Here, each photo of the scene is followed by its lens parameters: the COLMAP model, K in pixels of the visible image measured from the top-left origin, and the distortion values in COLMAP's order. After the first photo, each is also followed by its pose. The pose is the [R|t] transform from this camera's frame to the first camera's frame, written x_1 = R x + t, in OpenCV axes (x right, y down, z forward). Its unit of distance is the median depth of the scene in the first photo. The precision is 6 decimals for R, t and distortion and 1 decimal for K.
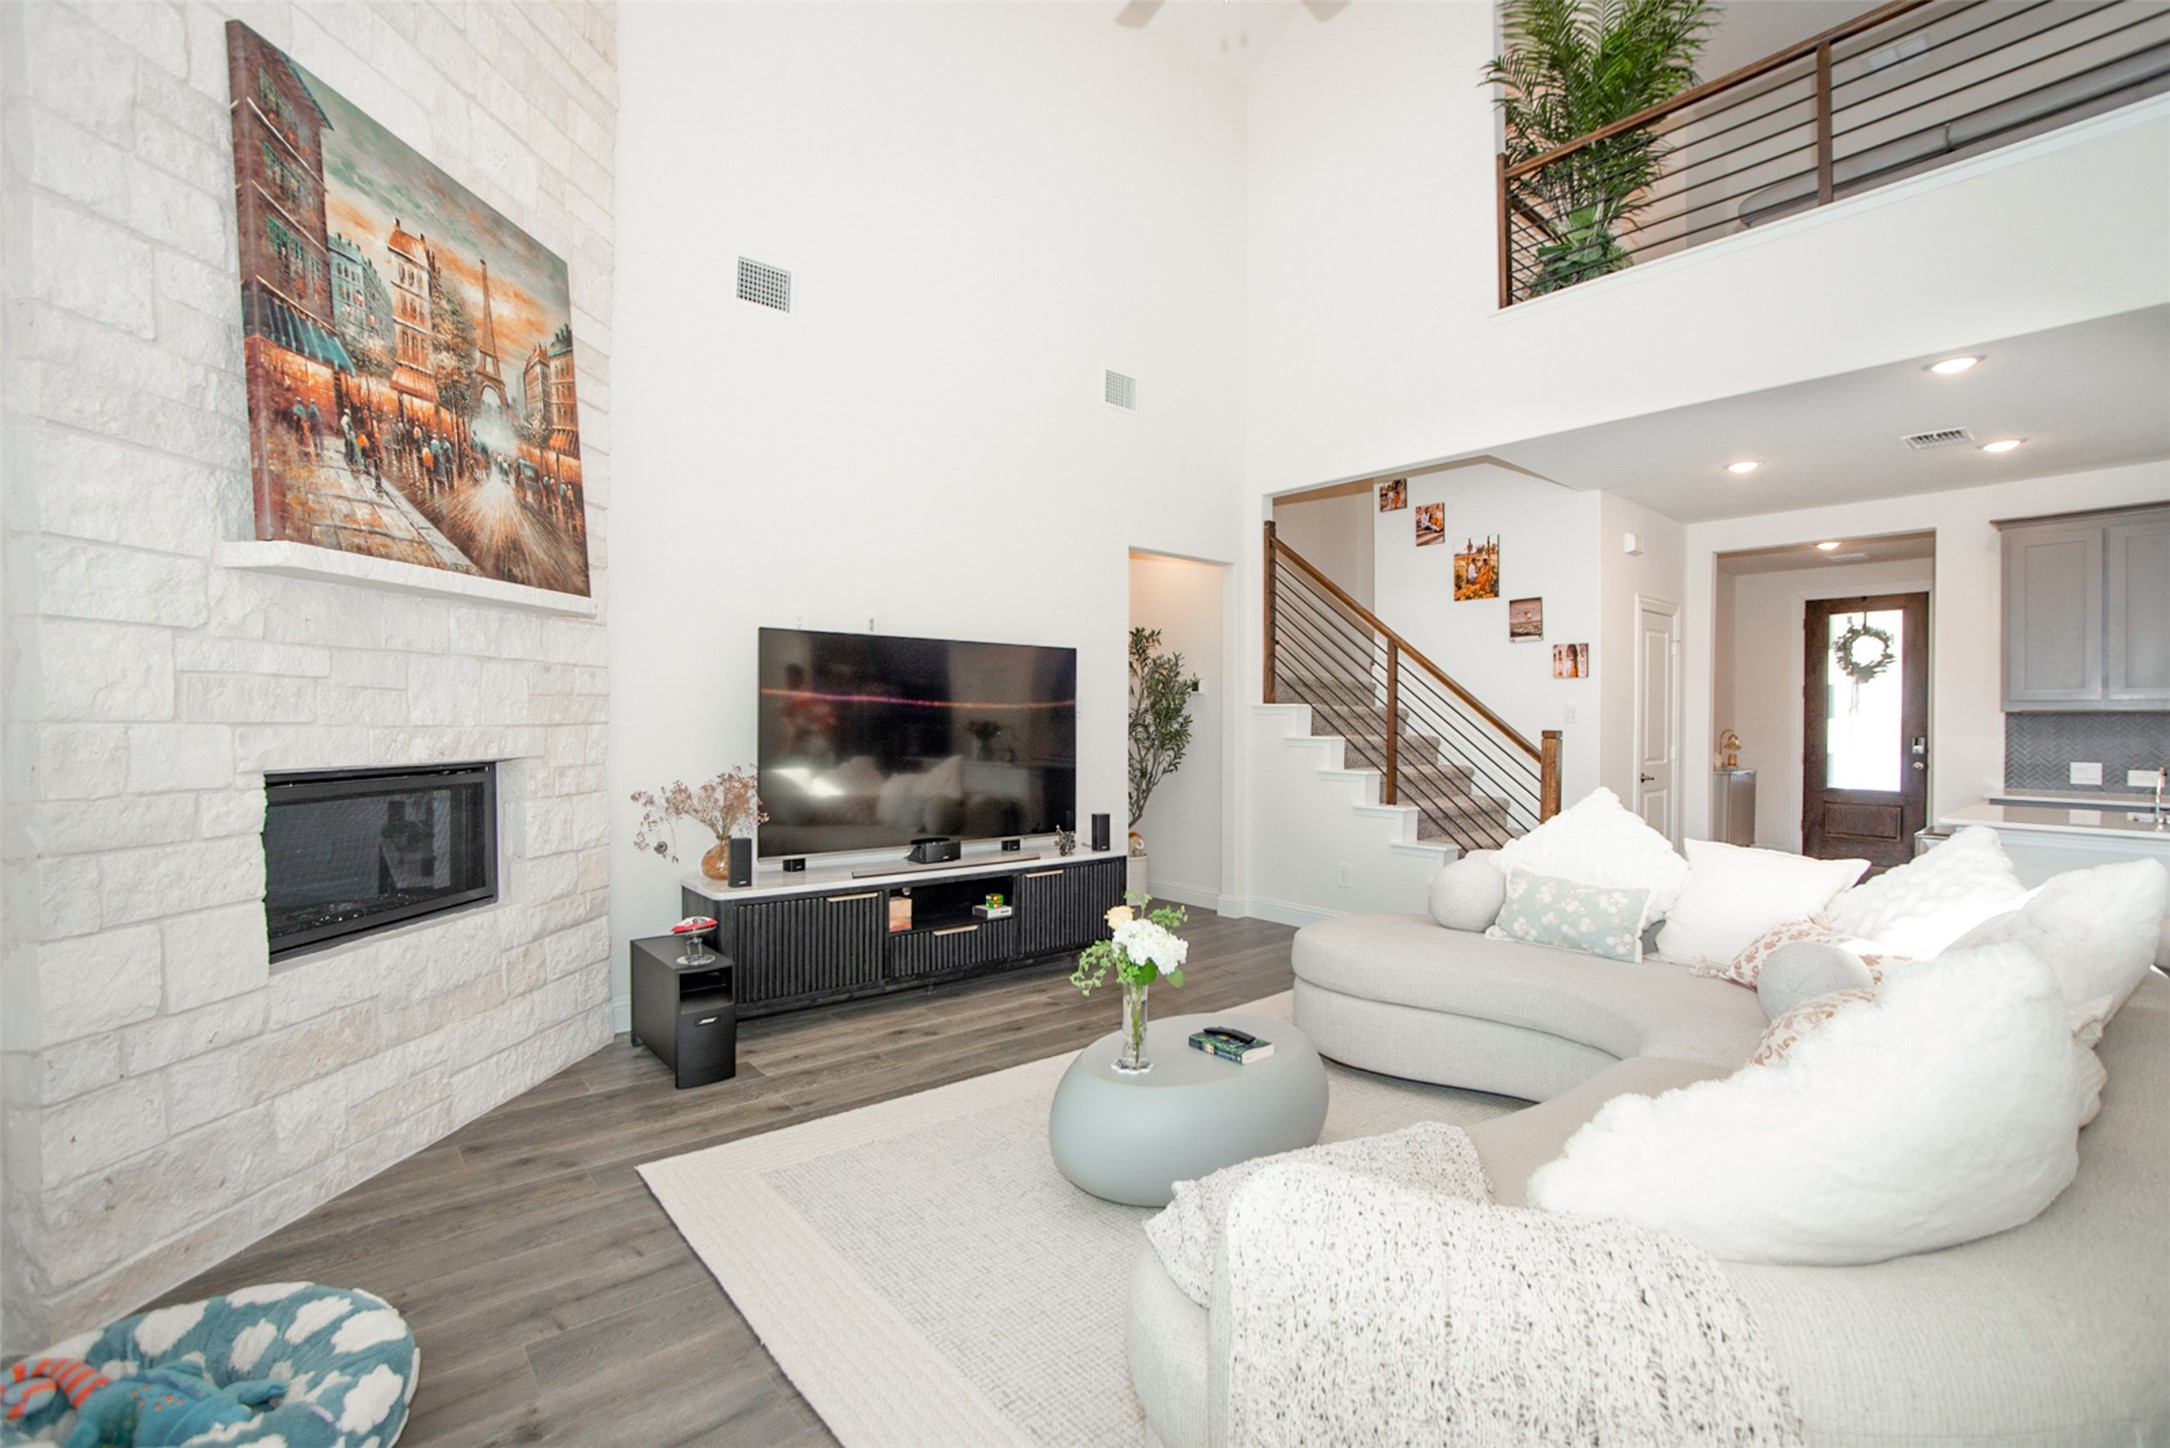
lens RADIAL K [[968.0, 0, 1074.1], [0, 968.0, 725.5], [0, 0, 1]] dist [-0.023513, 0.002482]
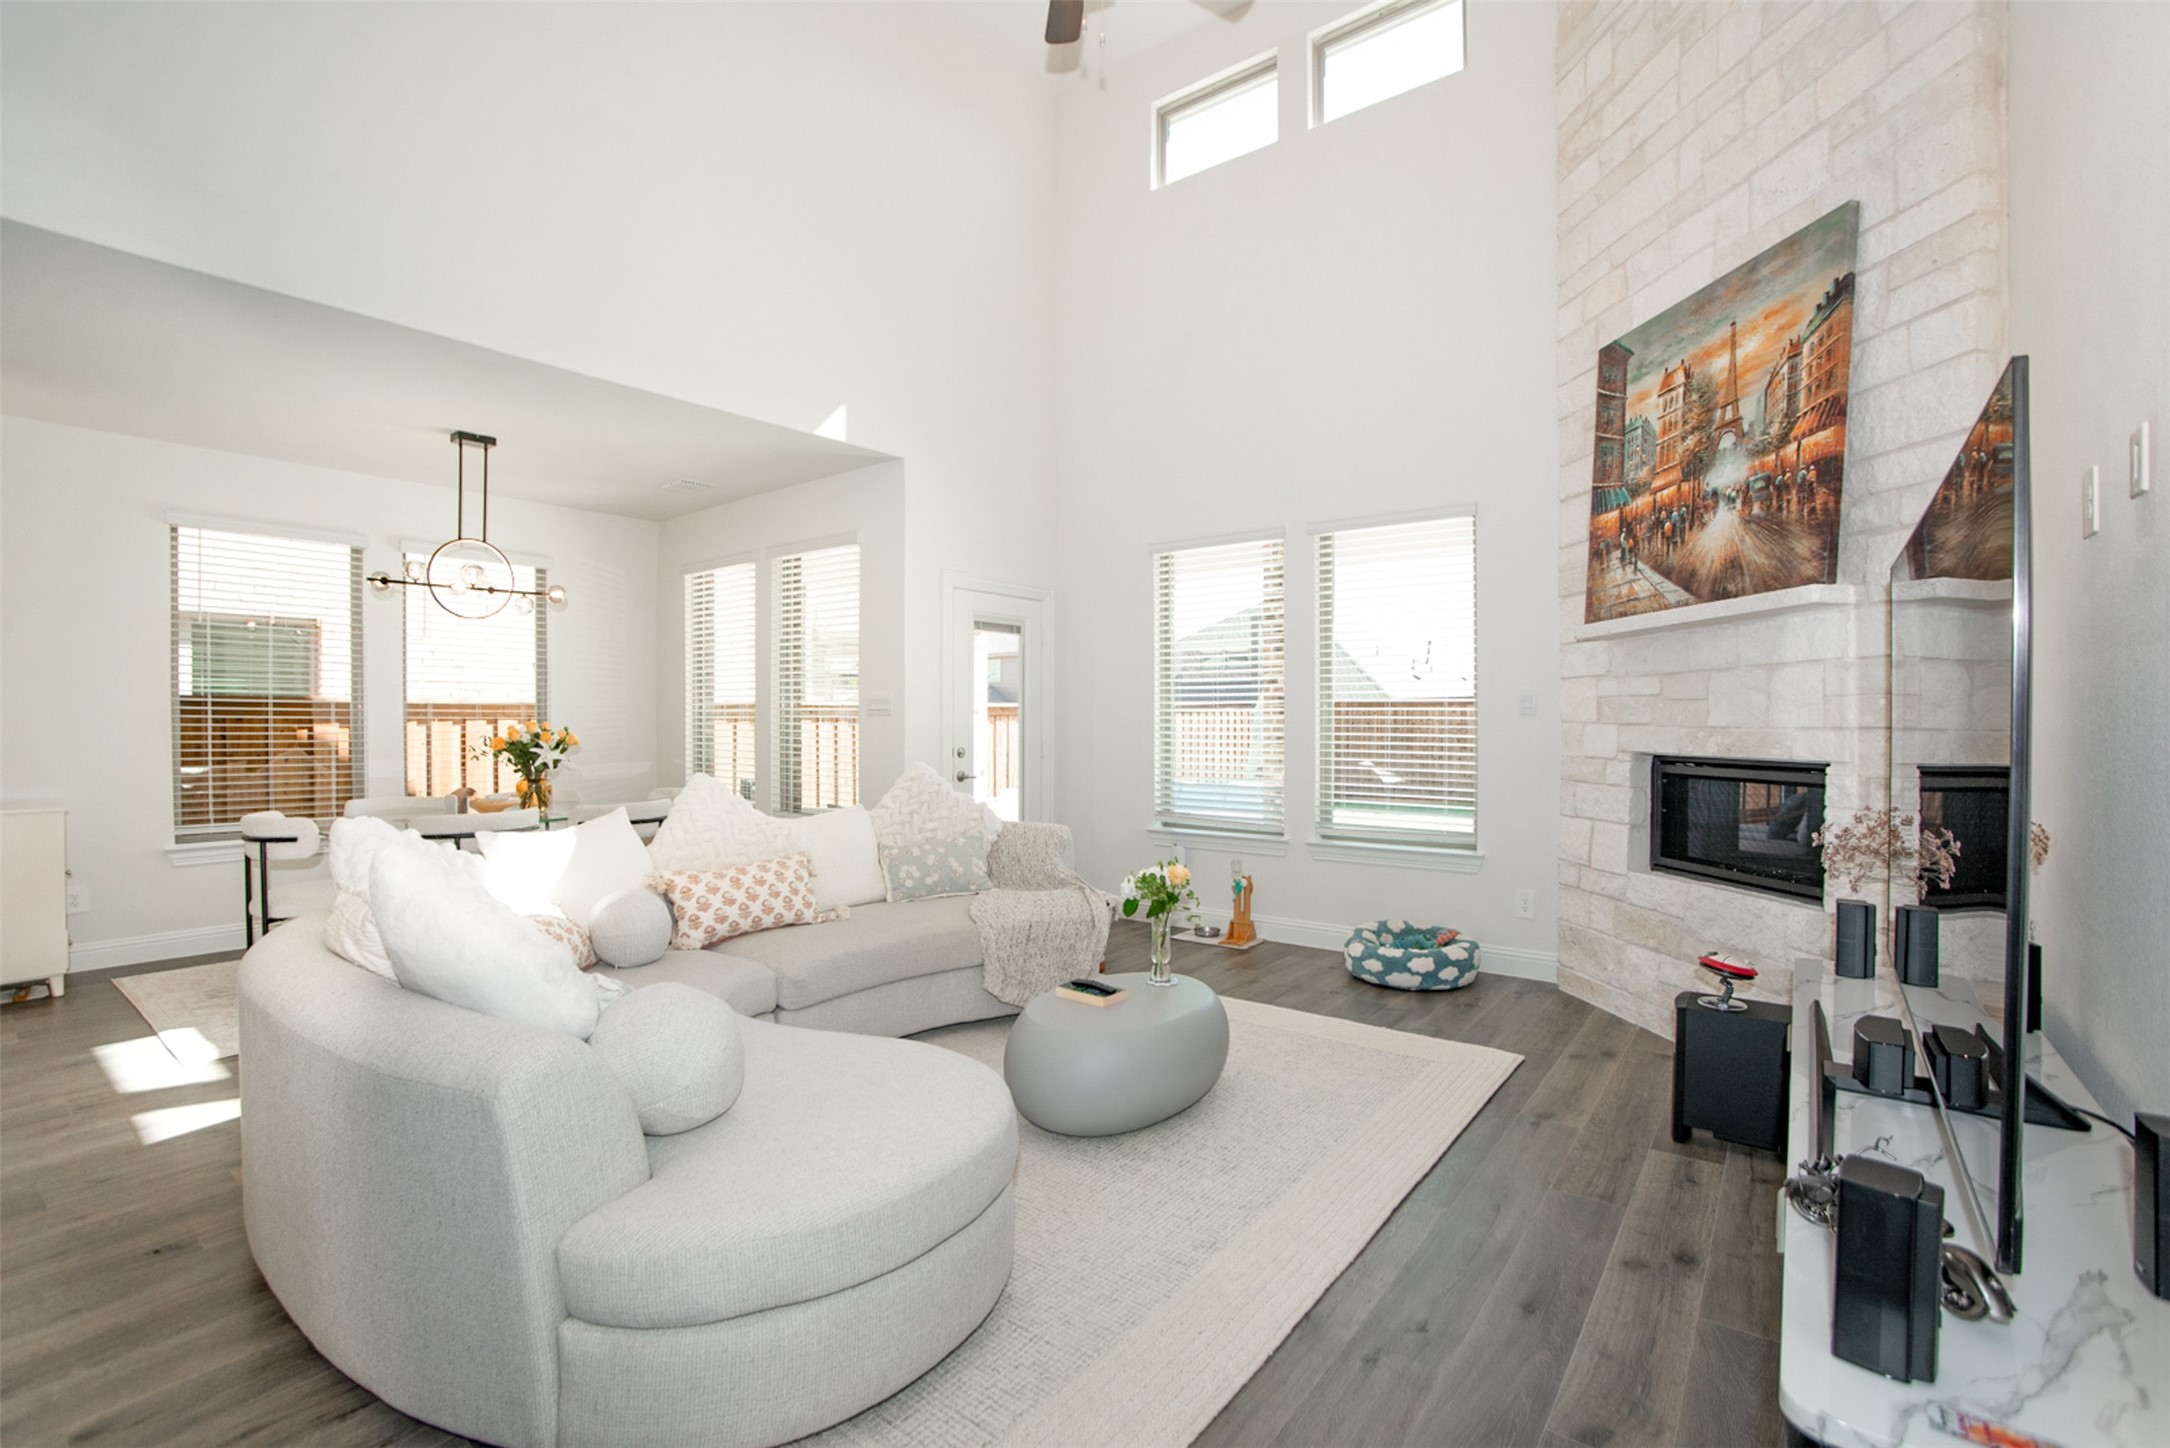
lens RADIAL K [[968.0, 0, 1039.4], [0, 968.0, 719.3], [0, 0, 1]] dist [-0.023513, 0.002482]
pose [[-0.983425, -0.008402, -0.181119, 0.394371], [-0.009083, 0.999954, 0.002930, -0.004531], [0.181086, 0.004526, -0.983457, 1.917409]]
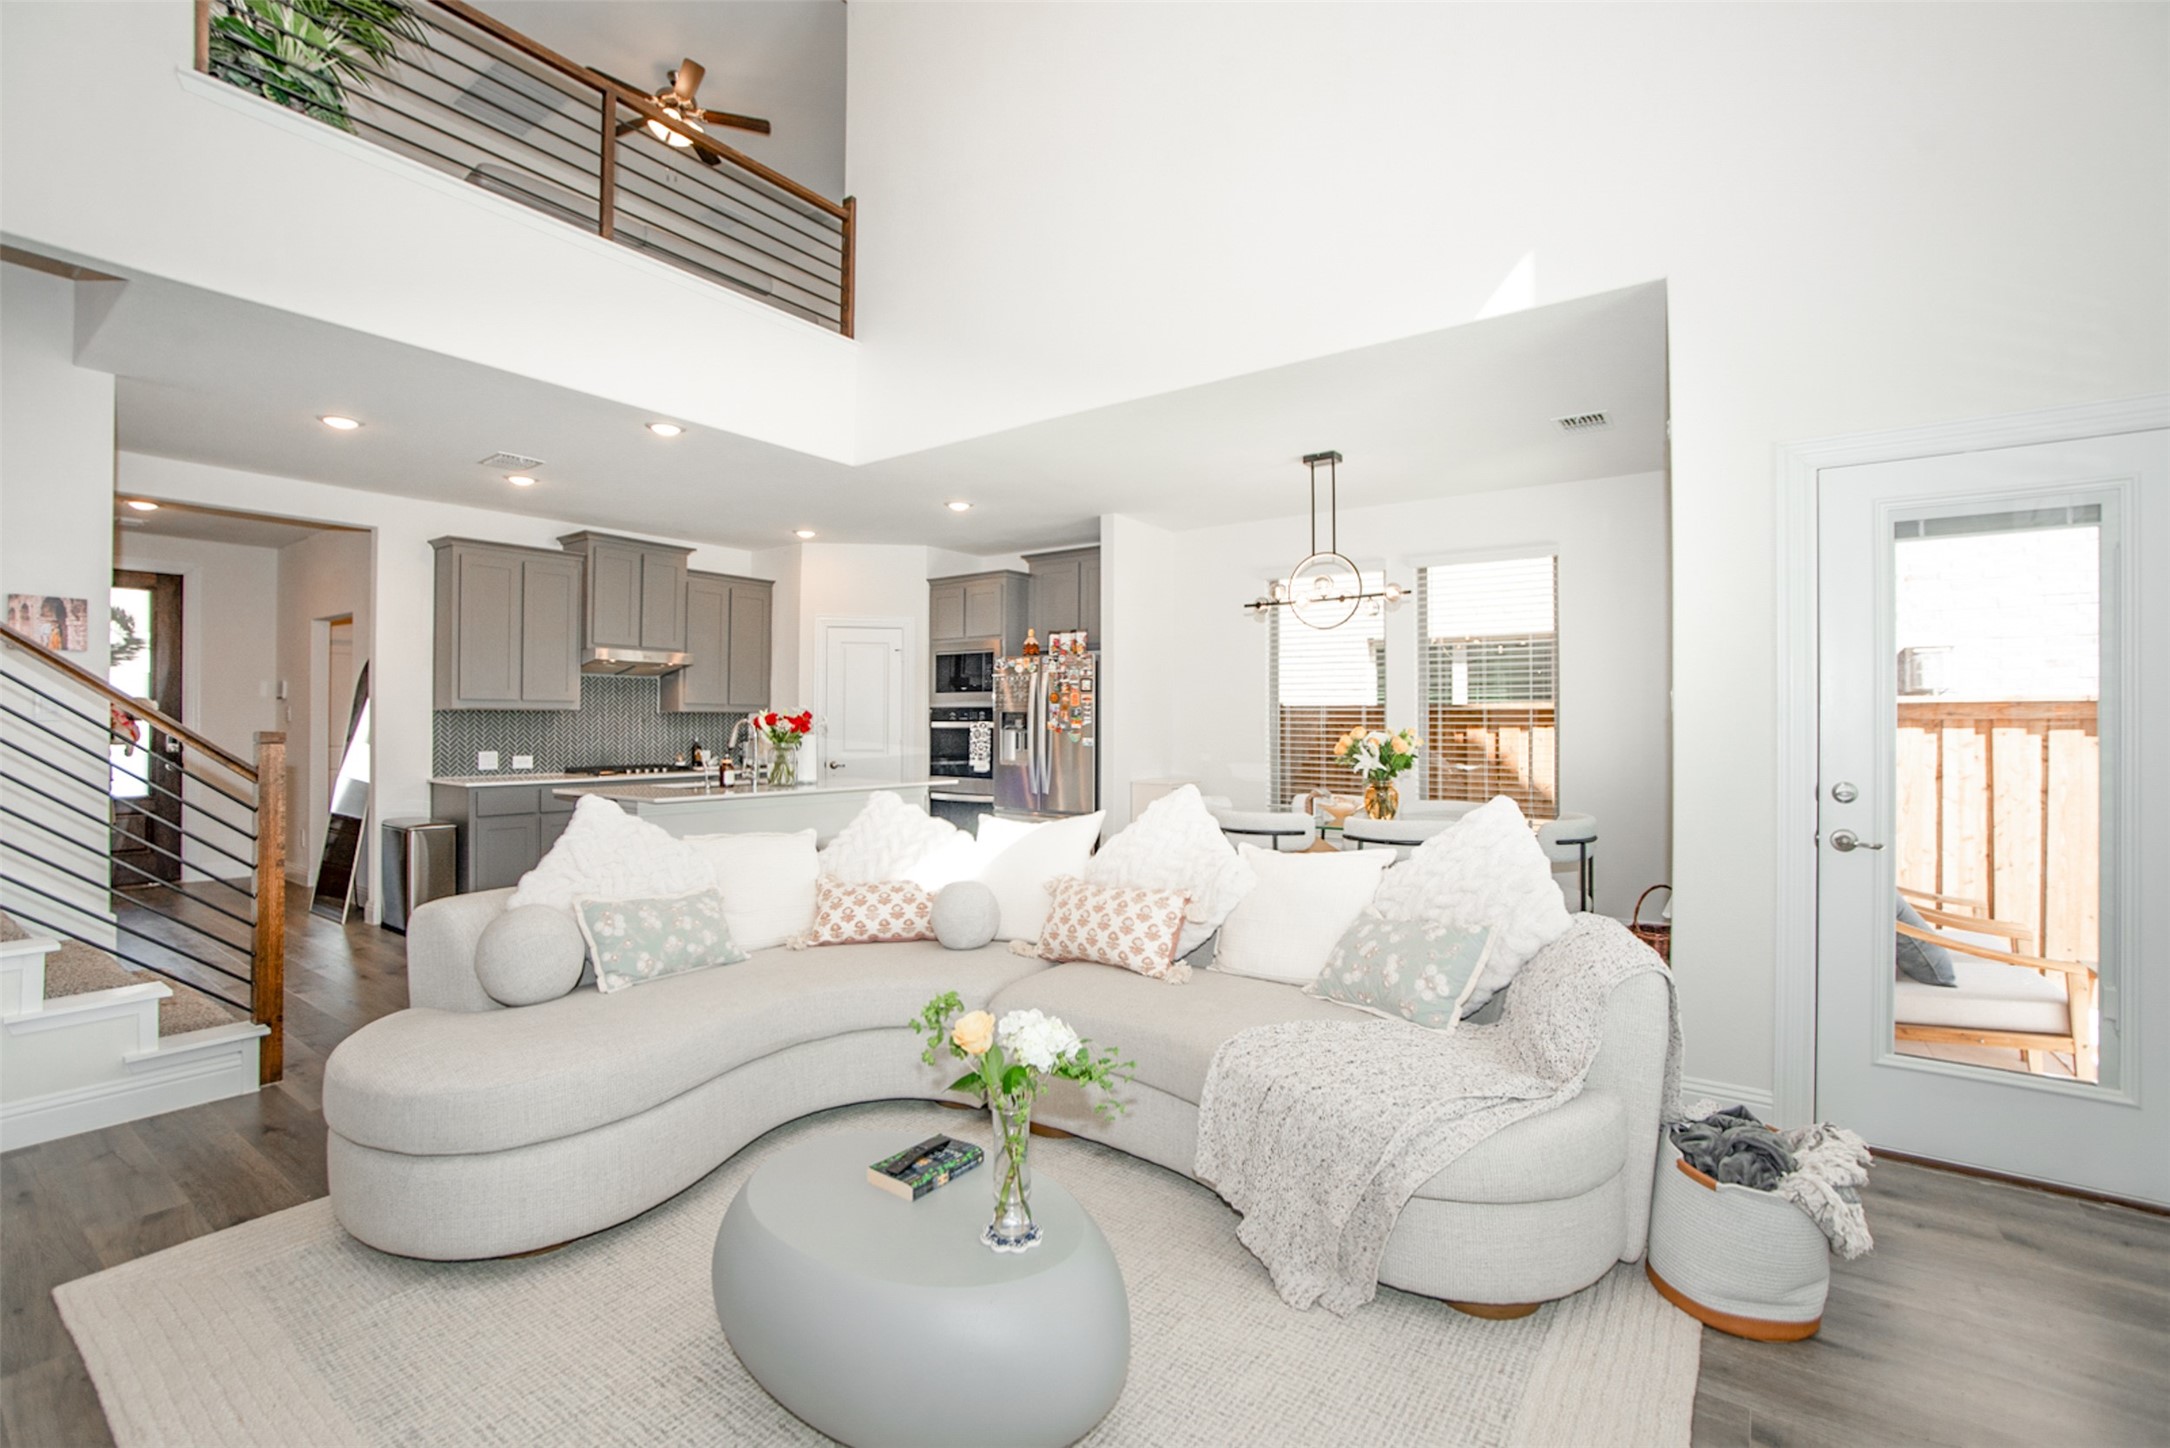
lens RADIAL K [[968.0, 0, 1103.7], [0, 968.0, 711.0], [0, 0, 1]] dist [-0.023513, 0.002482]
pose [[-0.249327, 0.003660, 0.968413, -0.523081], [0.001816, 0.999993, -0.003311, -0.011192], [-0.968418, 0.000933, -0.249331, 0.942091]]
